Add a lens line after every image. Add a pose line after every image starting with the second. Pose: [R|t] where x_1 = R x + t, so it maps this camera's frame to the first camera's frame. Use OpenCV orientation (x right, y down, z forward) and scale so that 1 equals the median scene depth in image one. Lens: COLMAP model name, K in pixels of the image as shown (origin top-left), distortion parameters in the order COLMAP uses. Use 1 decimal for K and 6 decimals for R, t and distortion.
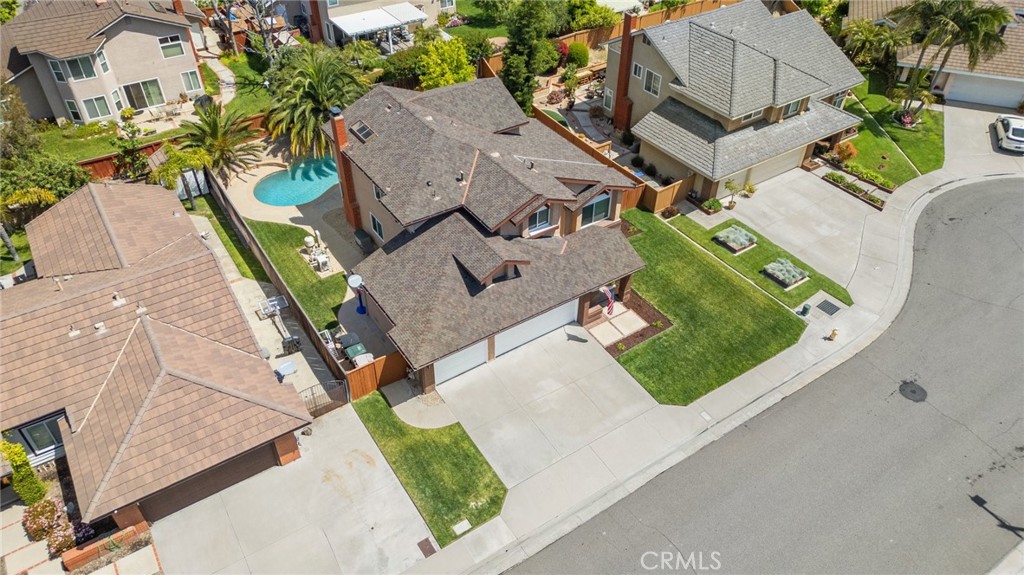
lens RADIAL K [[718.8, 0, 513.4], [0, 718.8, 287.5], [0, 0, 1]] dist [0.073221, -0.079356]
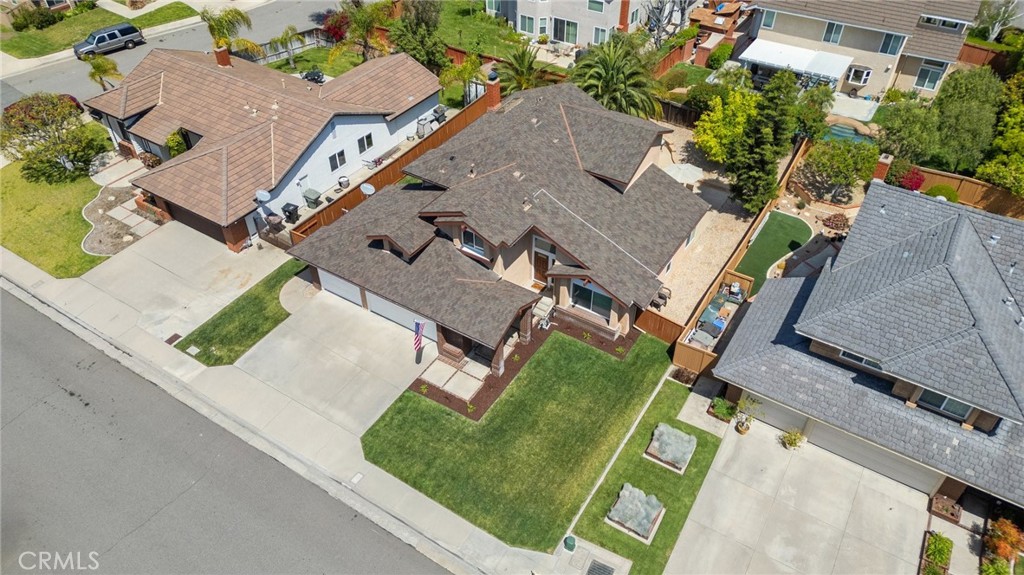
lens RADIAL K [[718.8, 0, 513.4], [0, 718.8, 287.5], [0, 0, 1]] dist [0.073221, -0.079356]
pose [[0.399523, 0.595721, -0.696777, 0.670605], [-0.586012, 0.750462, 0.305609, -0.326298], [0.704962, 0.286221, 0.648926, 0.359410]]
